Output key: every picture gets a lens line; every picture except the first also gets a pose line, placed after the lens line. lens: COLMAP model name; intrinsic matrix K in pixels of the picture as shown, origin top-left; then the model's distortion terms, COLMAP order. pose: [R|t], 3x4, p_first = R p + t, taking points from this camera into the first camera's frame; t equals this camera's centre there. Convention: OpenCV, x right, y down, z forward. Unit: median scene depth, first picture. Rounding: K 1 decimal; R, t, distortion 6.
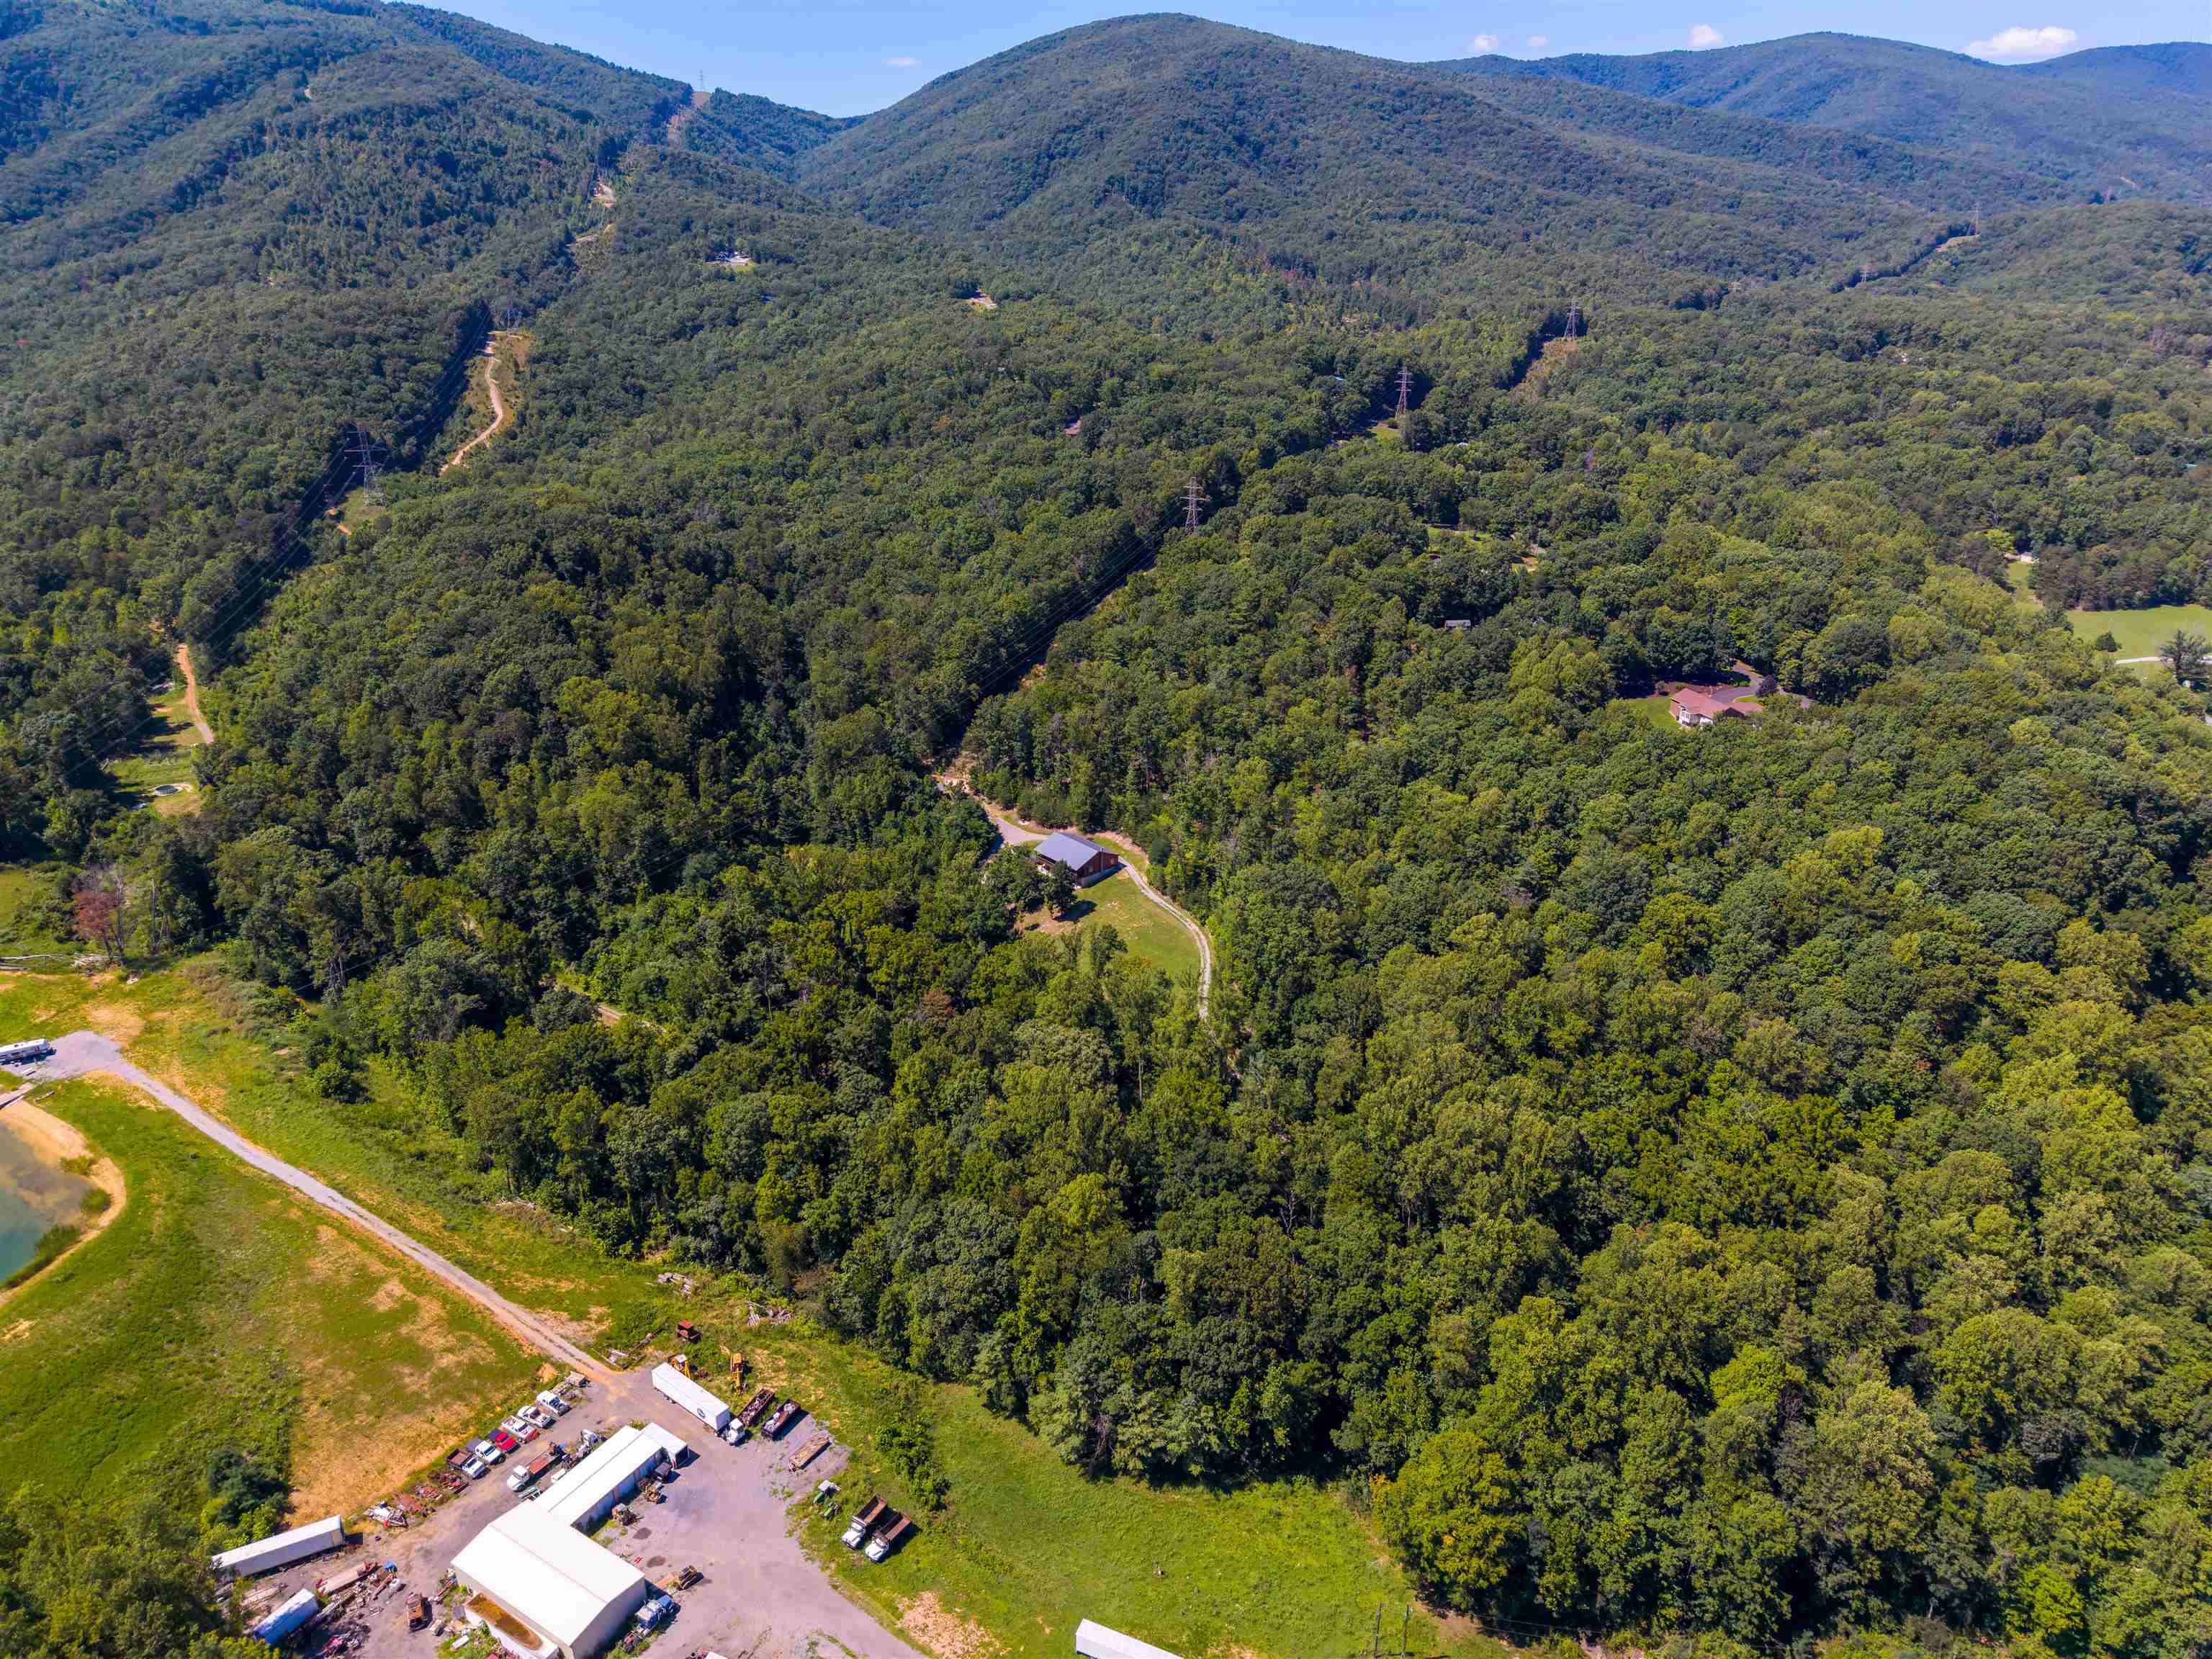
lens RADIAL K [[1472.1, 0, 1106.0], [0, 1472.1, 829.5], [0, 0, 1]] dist [0.081108, -0.110733]
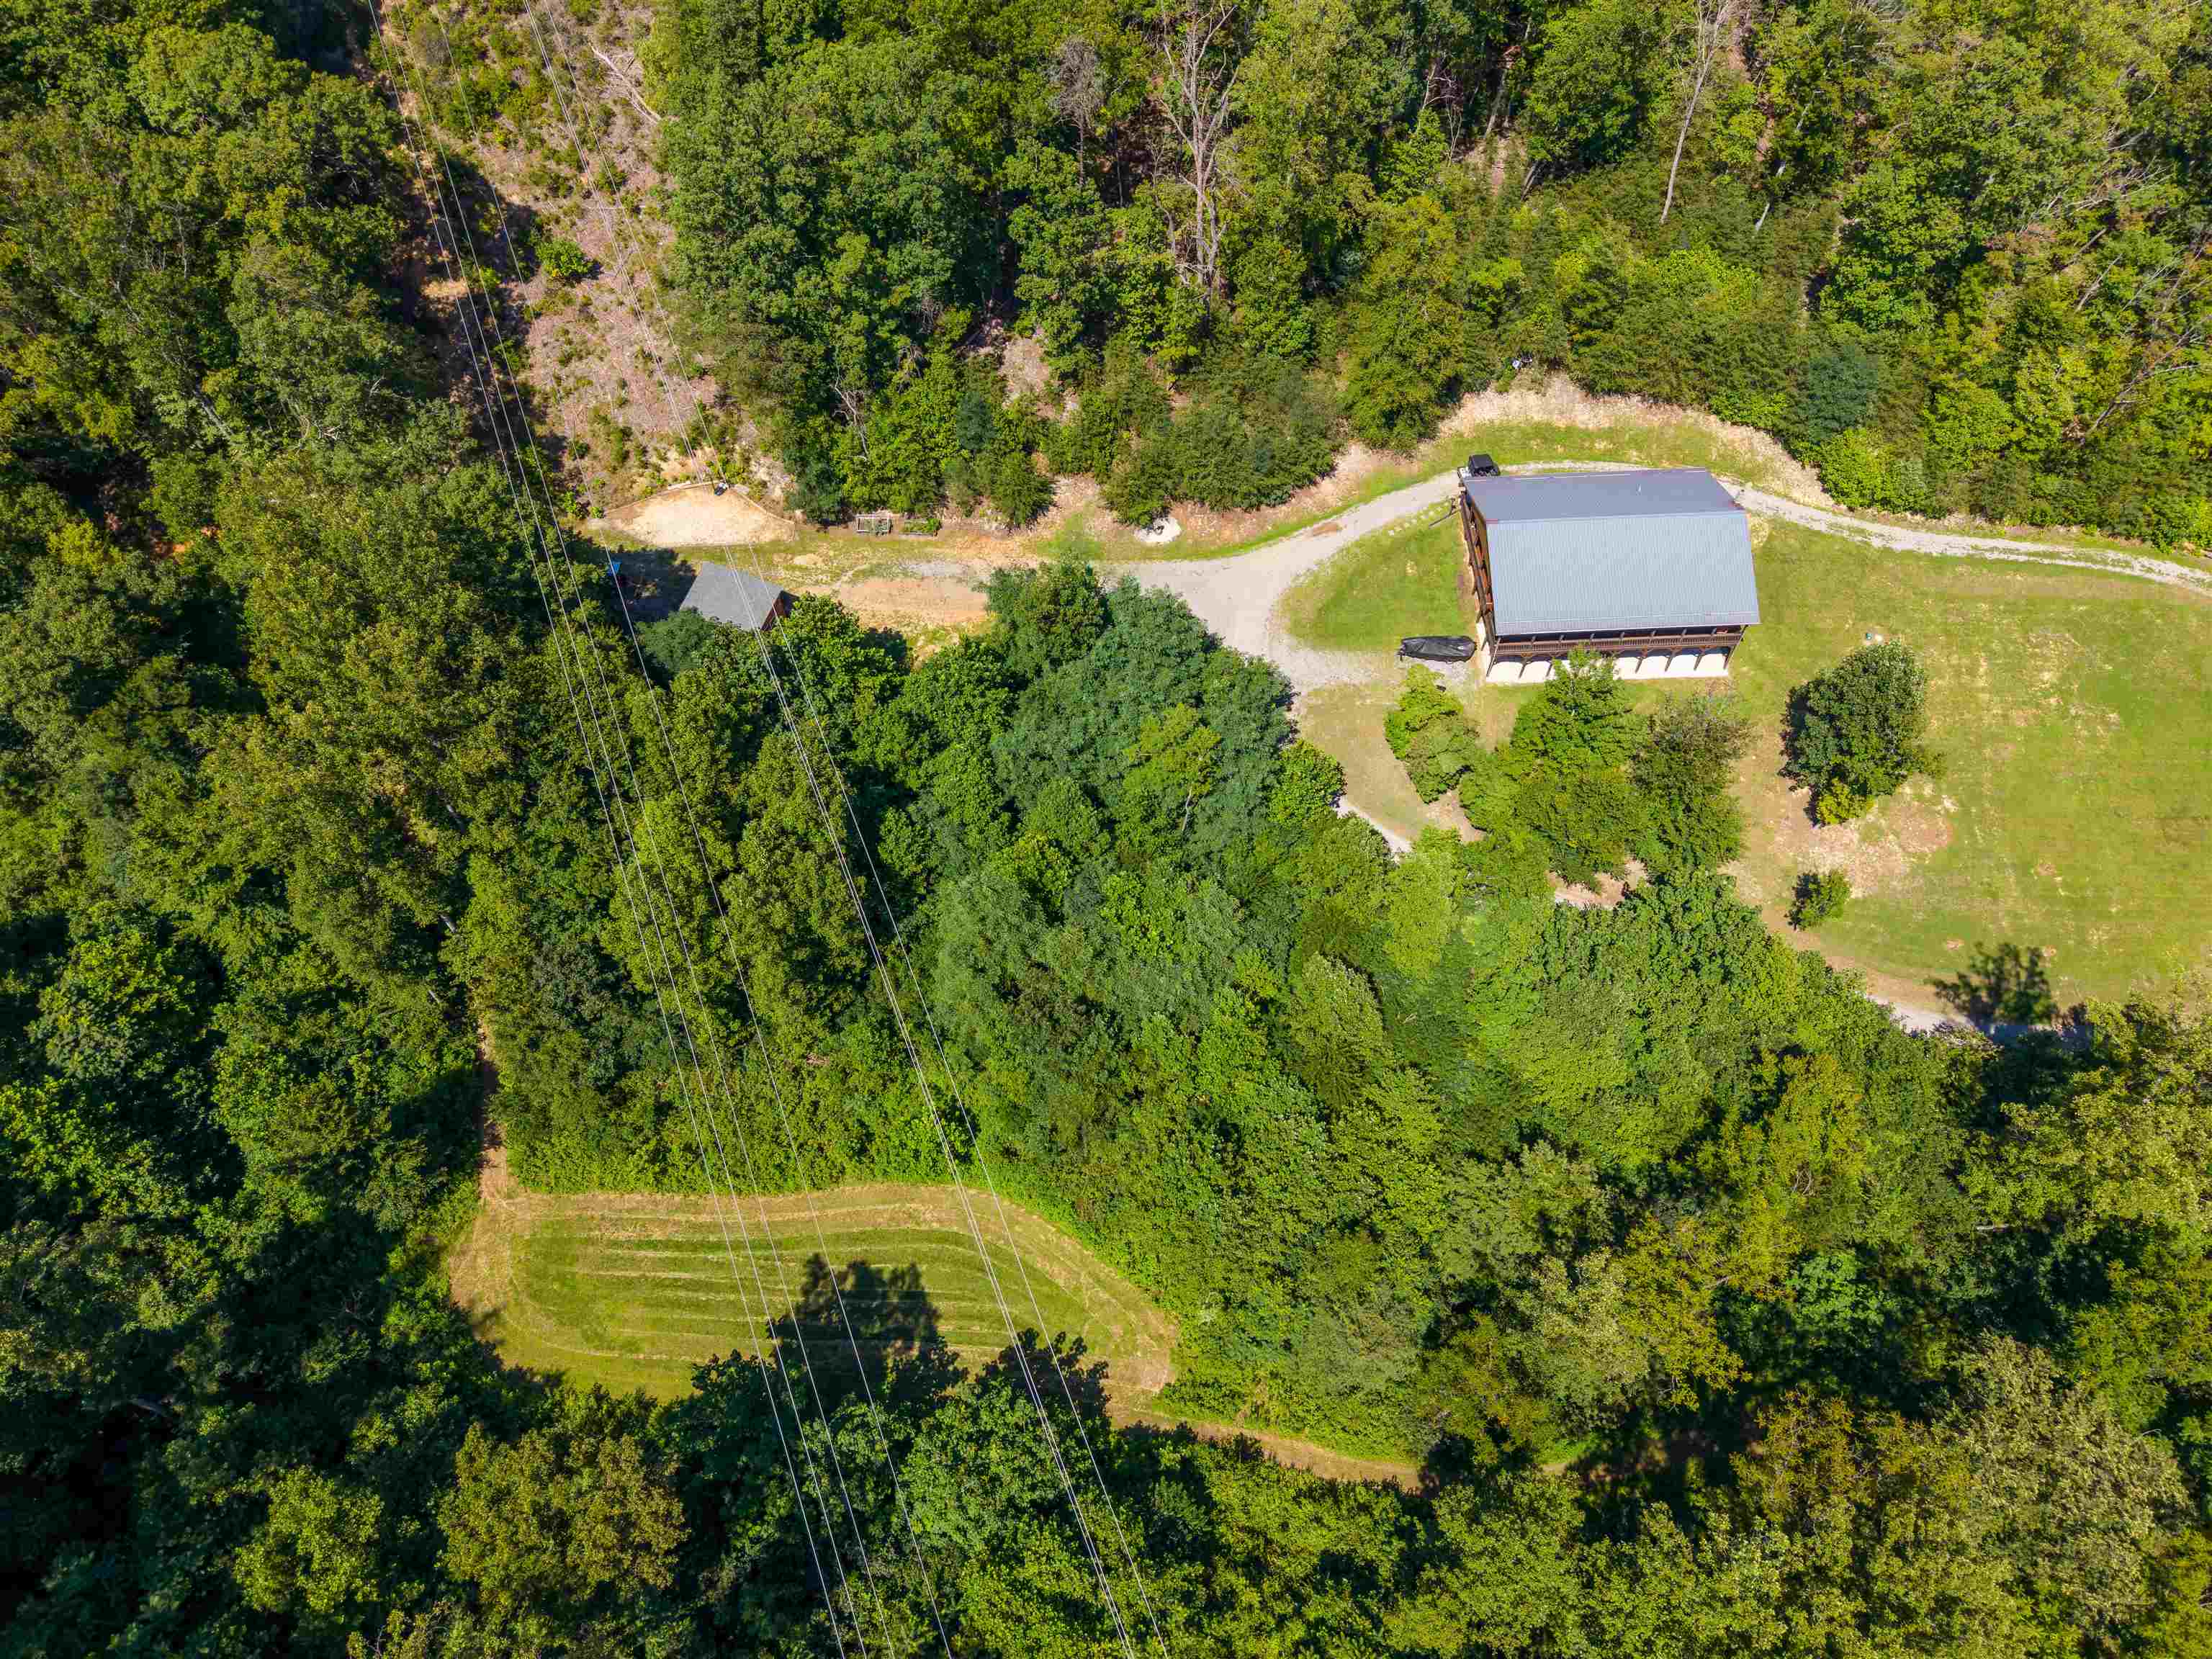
lens RADIAL K [[1464.6, 0, 1101.2], [0, 1464.6, 847.3], [0, 0, 1]] dist [0.041378, -0.040455]
pose [[0.619351, -0.670050, 0.409190, -0.218924], [0.312532, 0.688525, 0.654413, -0.148806], [-0.720228, -0.277426, 0.635851, 0.853422]]
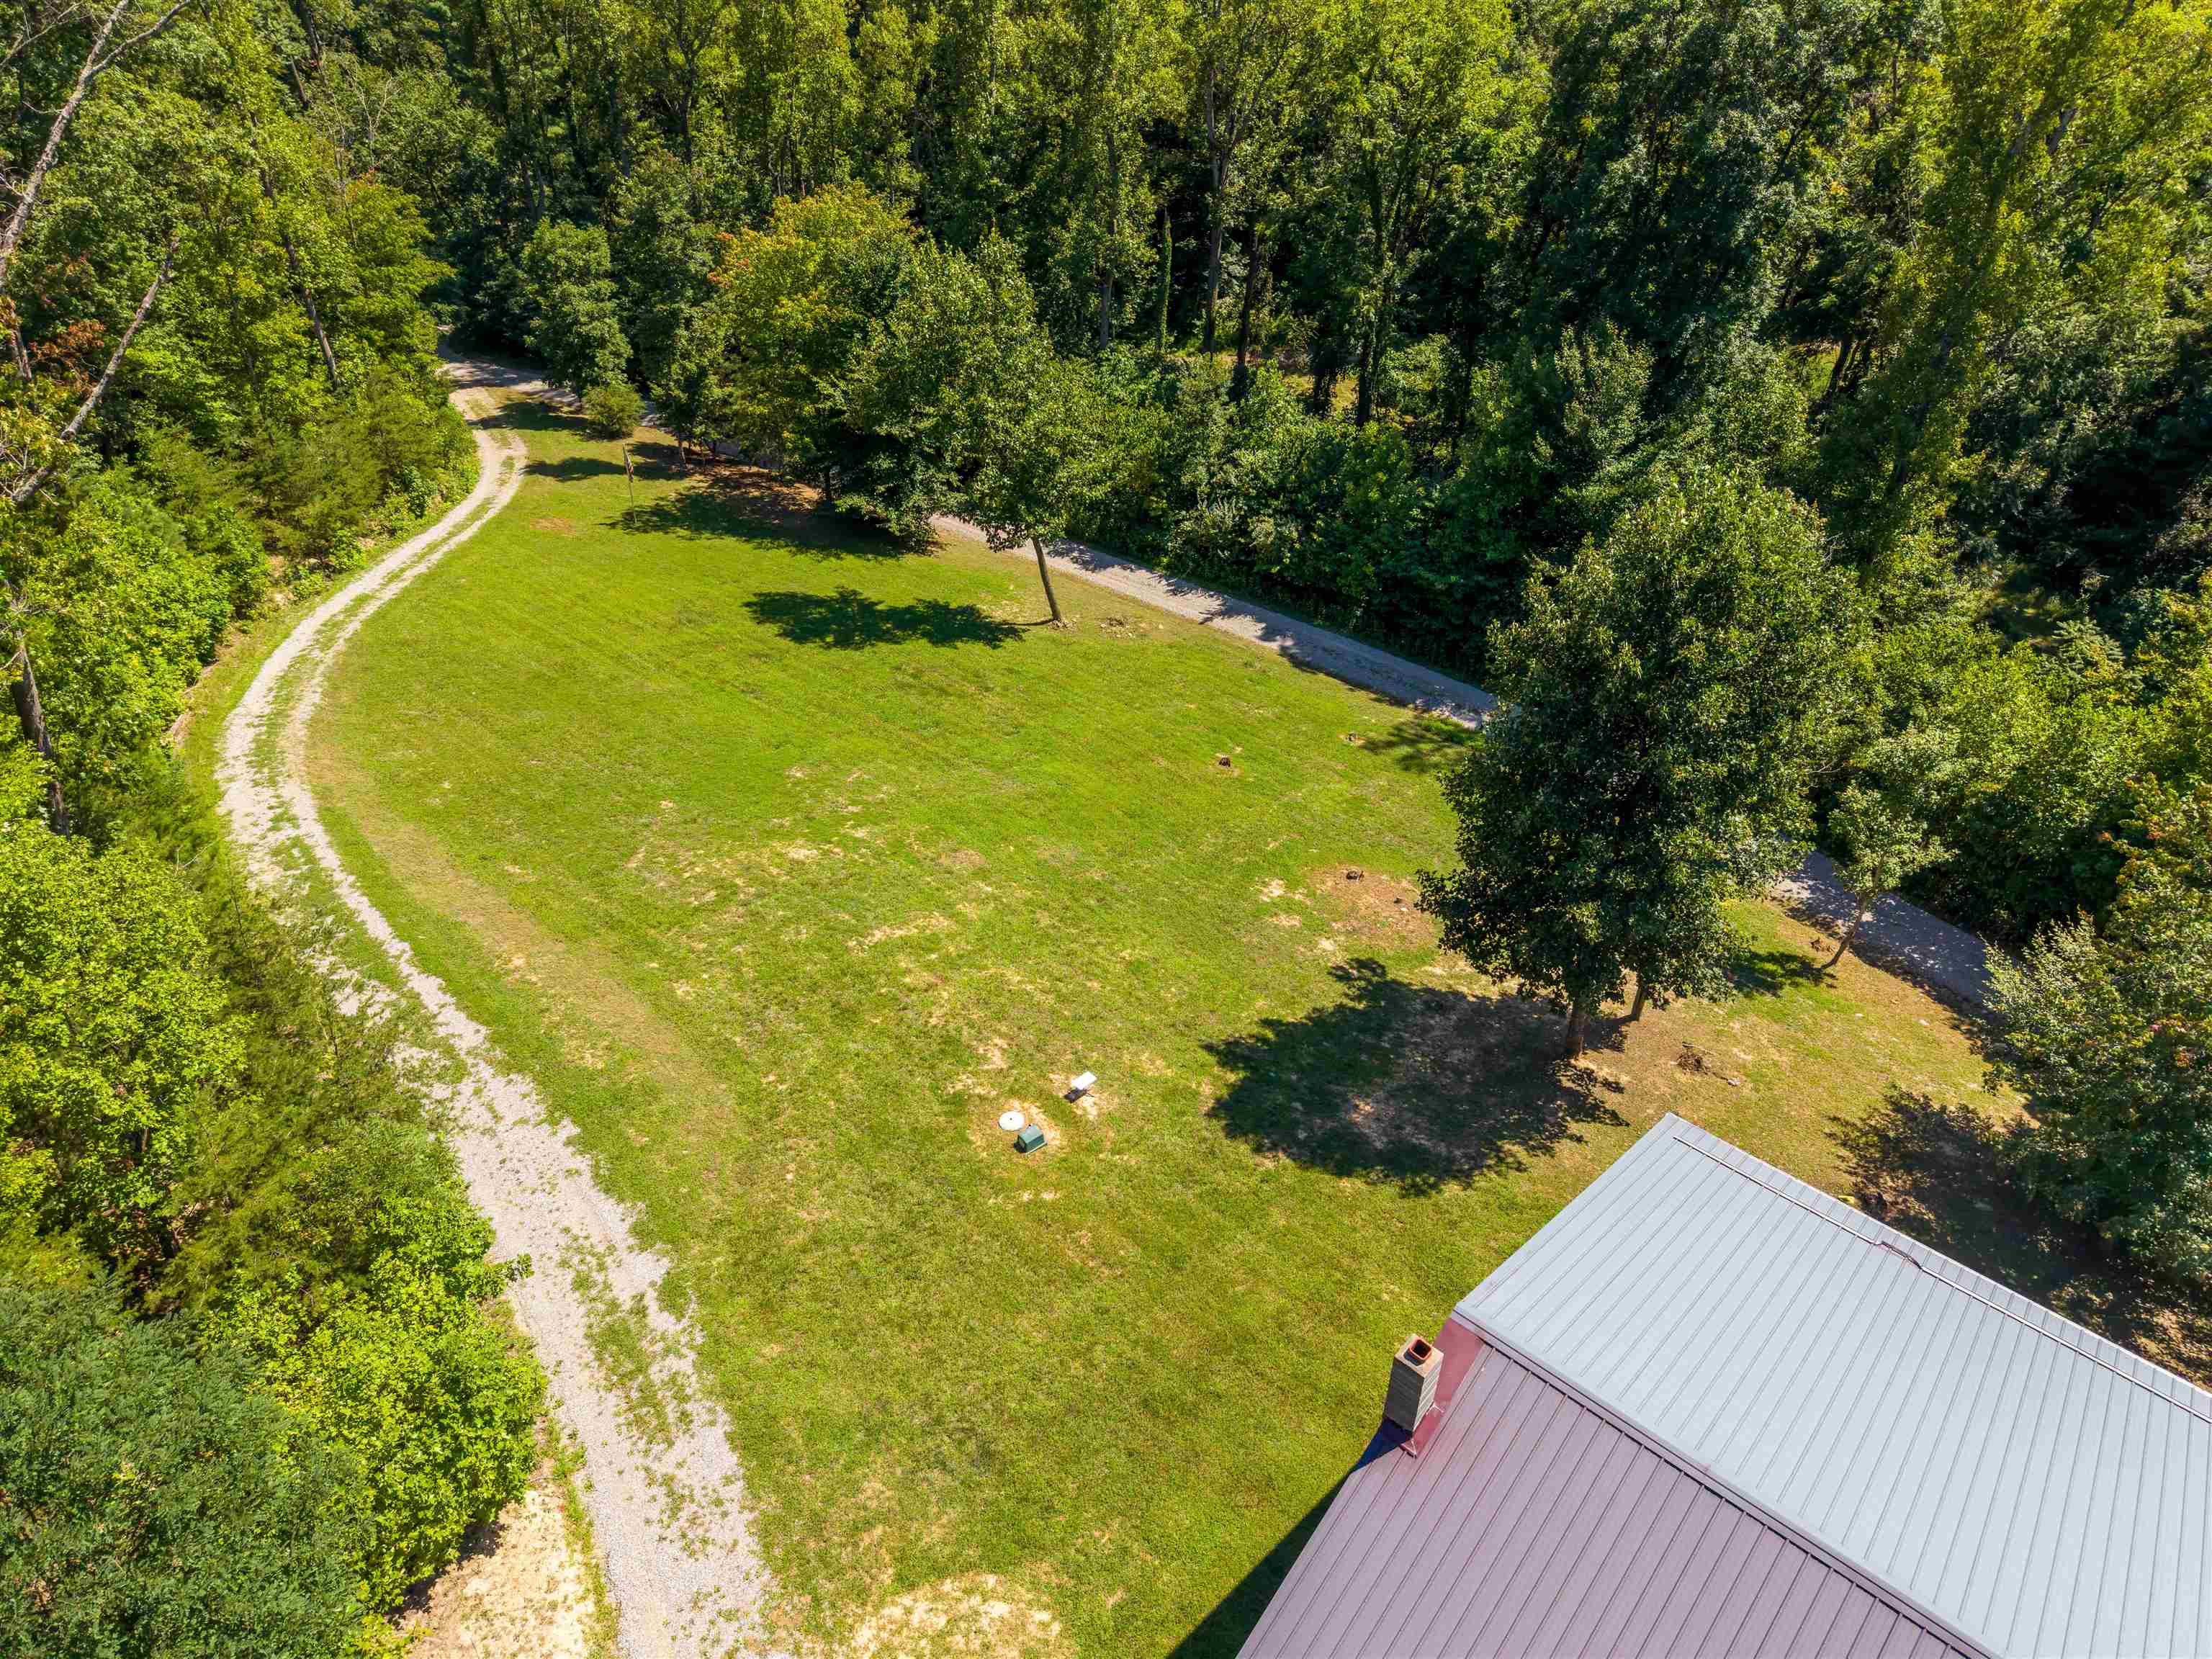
lens RADIAL K [[1472.1, 0, 1106.0], [0, 1472.1, 829.5], [0, 0, 1]] dist [0.081108, -0.110733]
pose [[-0.988217, 0.105872, -0.110536, 0.008141], [-0.042732, 0.502624, 0.863449, -0.029276], [0.146973, 0.857998, -0.492177, 0.960008]]
